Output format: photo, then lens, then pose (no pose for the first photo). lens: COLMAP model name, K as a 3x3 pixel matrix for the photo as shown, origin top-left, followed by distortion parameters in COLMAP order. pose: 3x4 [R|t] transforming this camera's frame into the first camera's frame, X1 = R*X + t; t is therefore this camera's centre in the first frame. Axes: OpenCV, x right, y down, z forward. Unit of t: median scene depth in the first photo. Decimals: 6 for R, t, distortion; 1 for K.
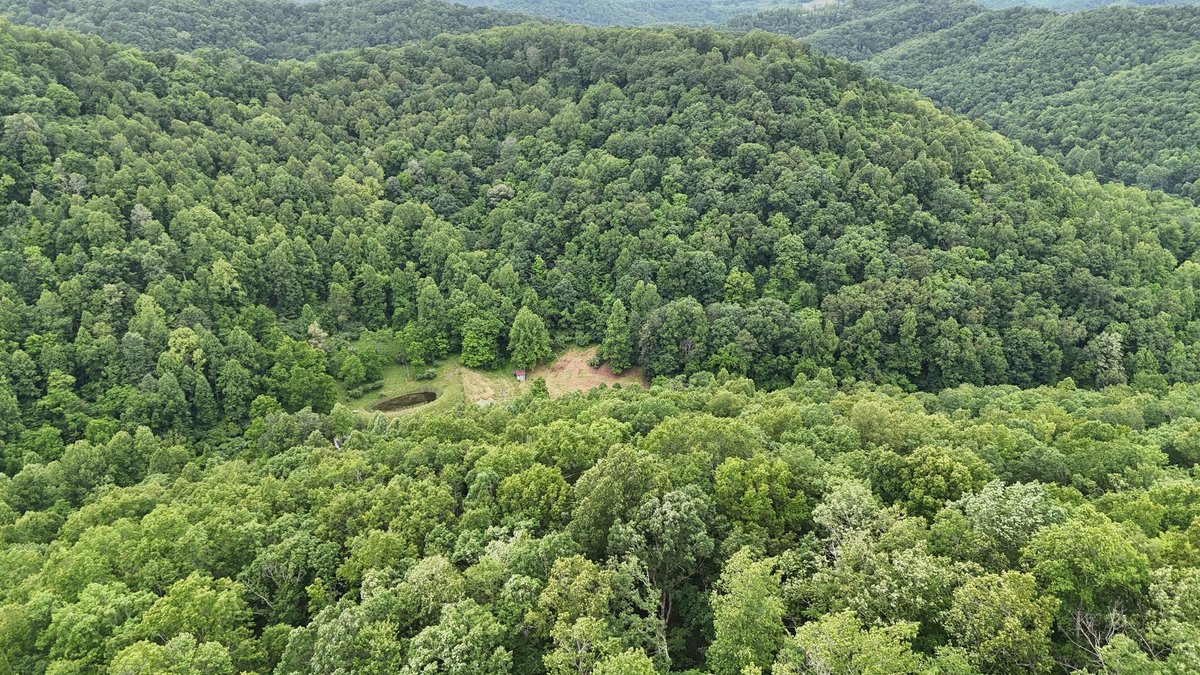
lens RADIAL K [[922.1, 0, 600.0], [0, 922.1, 337.5], [0, 0, 1]] dist [0.080289, -0.089311]
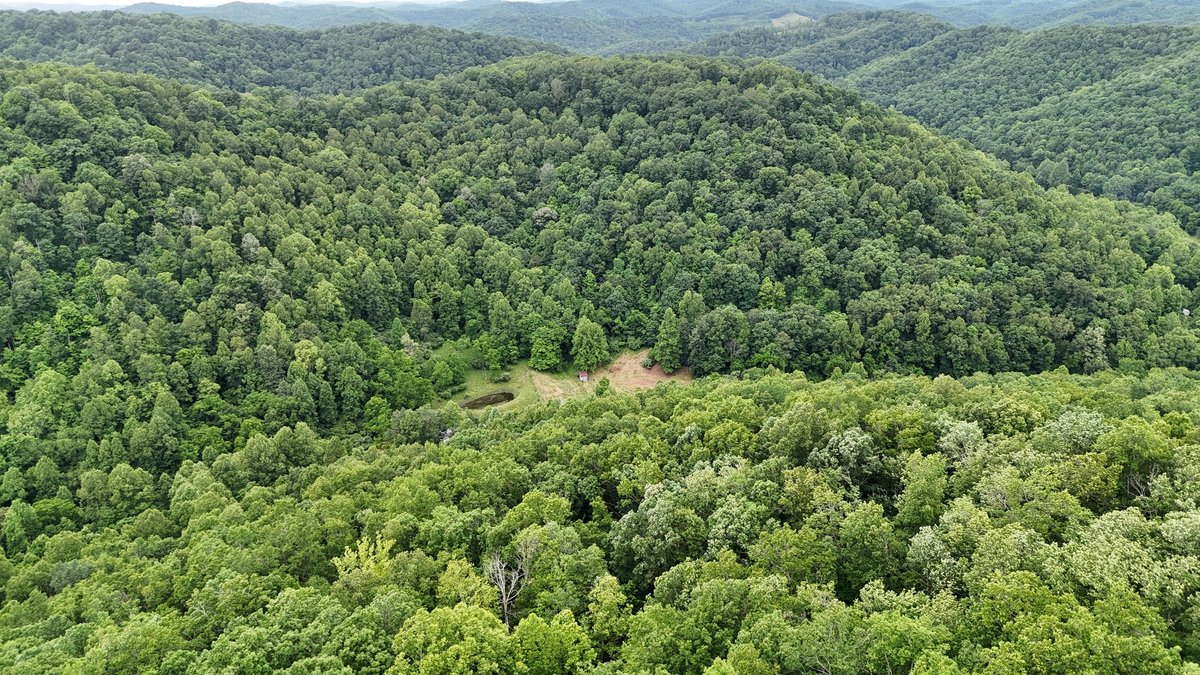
lens RADIAL K [[922.1, 0, 600.0], [0, 922.1, 337.5], [0, 0, 1]] dist [0.080289, -0.089311]
pose [[0.999237, -0.022427, 0.031970, -0.094333], [0.022816, 0.999669, -0.011848, 0.006470], [-0.031694, 0.012568, 0.999419, -0.127410]]
